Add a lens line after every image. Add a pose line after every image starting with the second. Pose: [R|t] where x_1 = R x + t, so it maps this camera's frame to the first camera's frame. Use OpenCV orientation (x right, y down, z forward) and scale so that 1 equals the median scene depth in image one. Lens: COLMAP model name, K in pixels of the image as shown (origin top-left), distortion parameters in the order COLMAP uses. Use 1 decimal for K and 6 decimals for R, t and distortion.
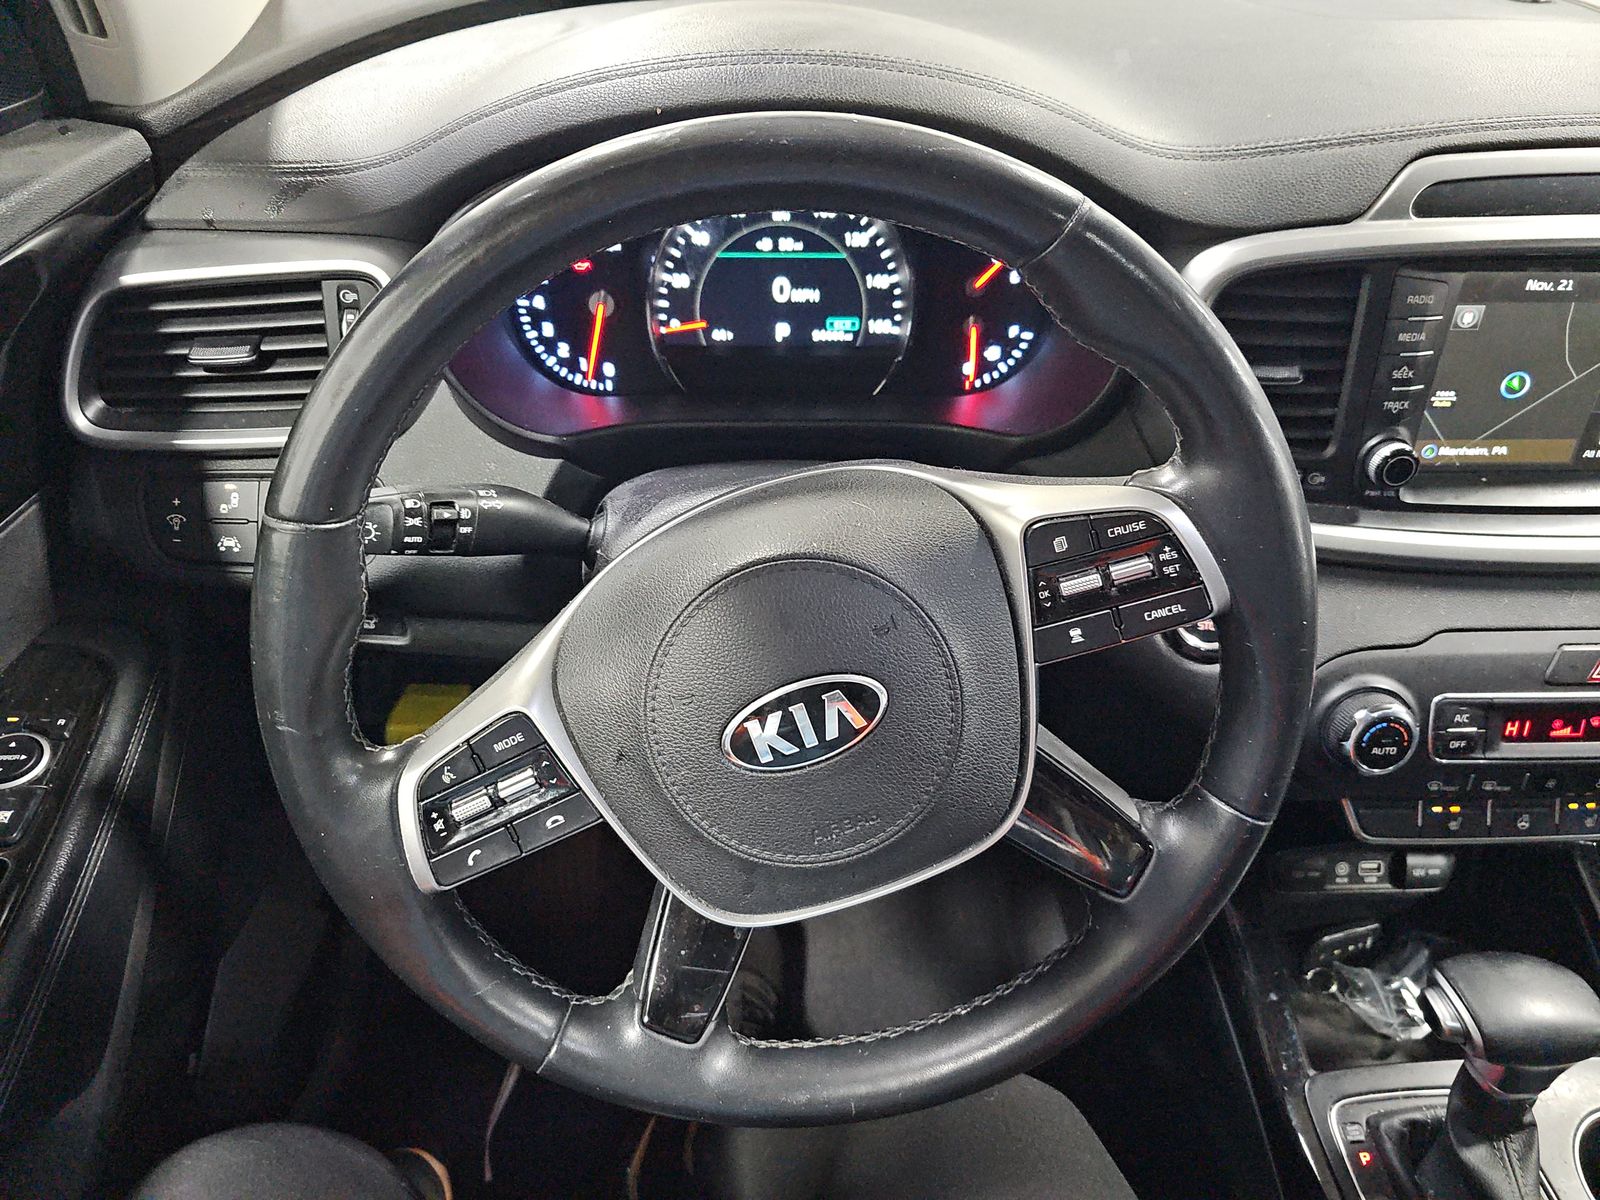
lens RADIAL K [[1057.2, 0, 811.4], [0, 1057.2, 609.8], [0, 0, 1]] dist [0.000642, -0.020263]
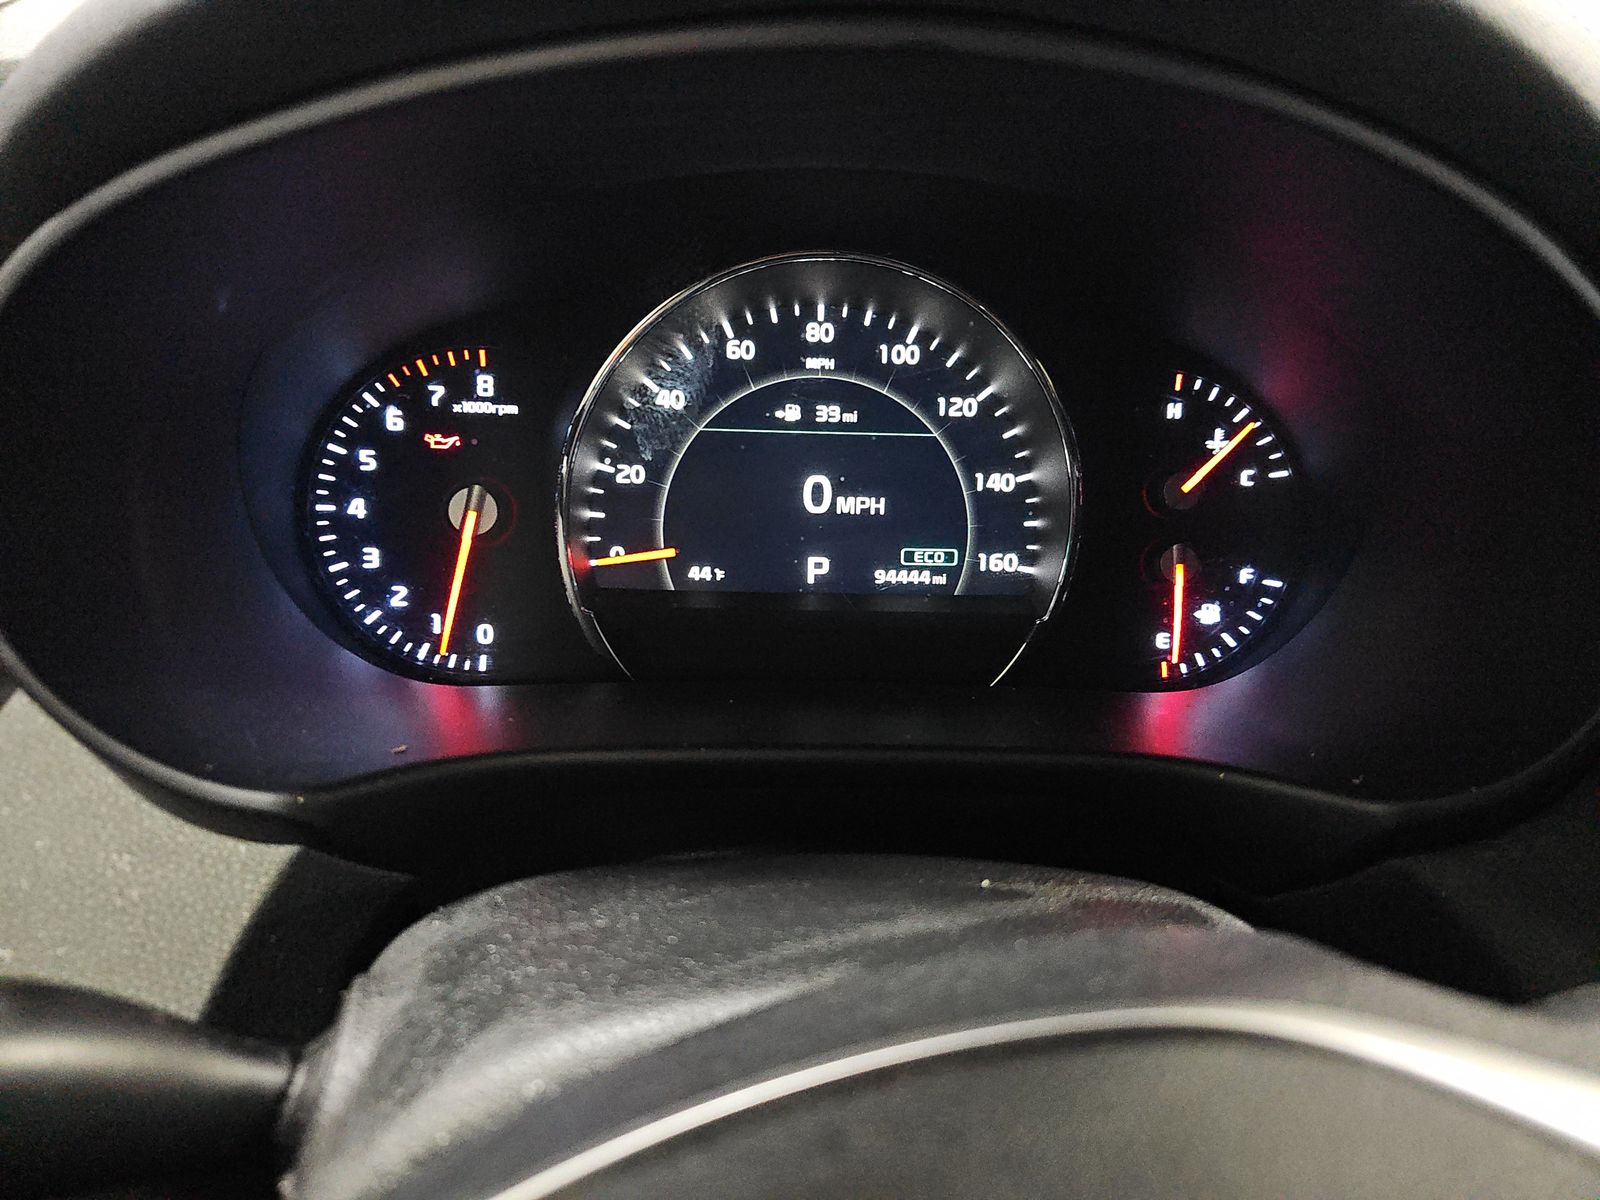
lens RADIAL K [[1057.2, 0, 801.8], [0, 1057.2, 598.7], [0, 0, 1]] dist [0.000642, -0.020263]
pose [[0.999602, 0.014521, -0.024198, -0.022525], [-0.019921, 0.970427, -0.240572, -0.122069], [0.019989, 0.240958, 0.970330, 0.493889]]
